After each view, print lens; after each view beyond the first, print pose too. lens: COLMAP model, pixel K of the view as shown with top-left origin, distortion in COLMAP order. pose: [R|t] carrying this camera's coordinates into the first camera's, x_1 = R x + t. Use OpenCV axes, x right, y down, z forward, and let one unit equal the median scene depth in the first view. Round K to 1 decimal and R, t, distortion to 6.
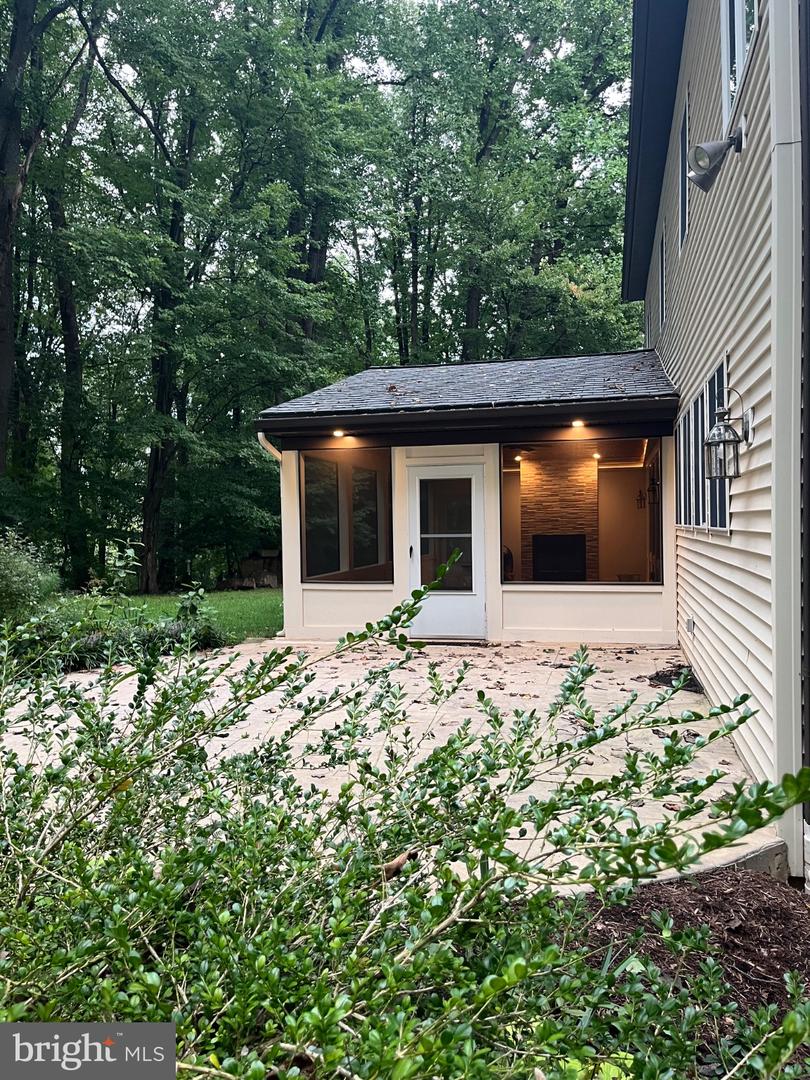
lens RADIAL K [[810.0, 0, 405.1], [0, 810.0, 539.2], [0, 0, 1]] dist [0.009058, 0.001070]
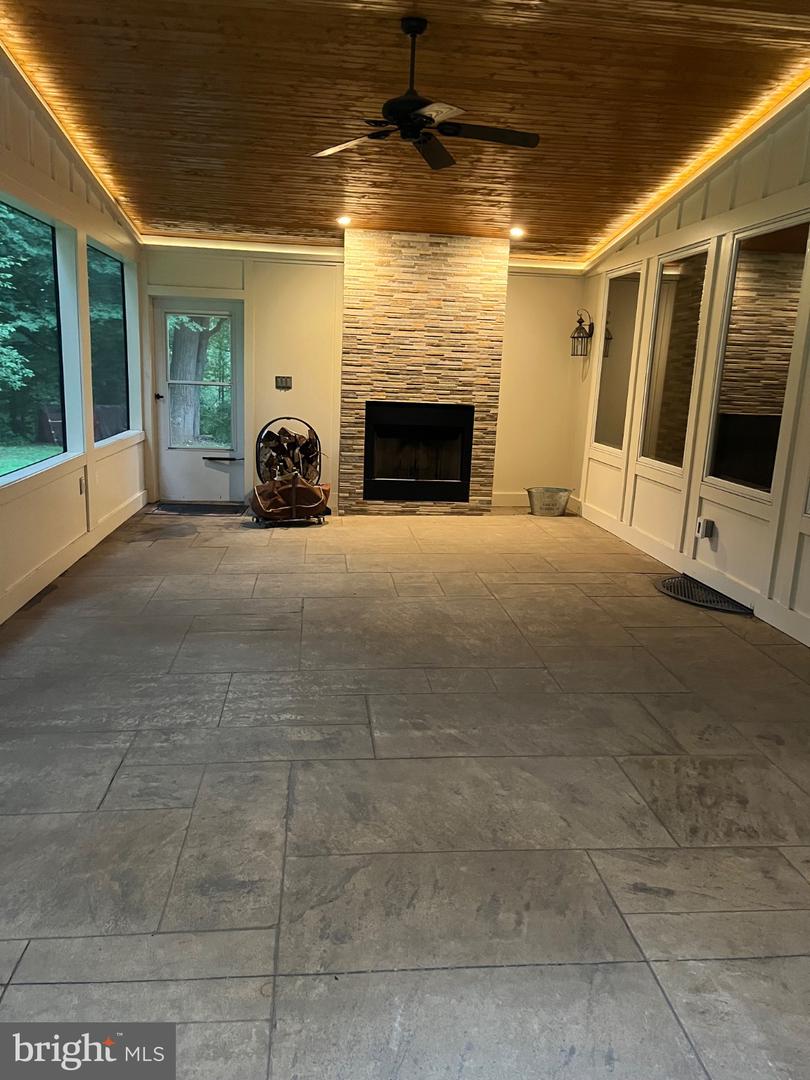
lens RADIAL K [[810.0, 0, 404.7], [0, 810.0, 542.9], [0, 0, 1]] dist [0.009058, 0.001070]
pose [[0.936390, -0.026140, 0.349988, 0.015144], [-0.046061, 0.979444, 0.196389, -0.018390], [-0.347927, -0.200018, 0.915937, 0.559282]]
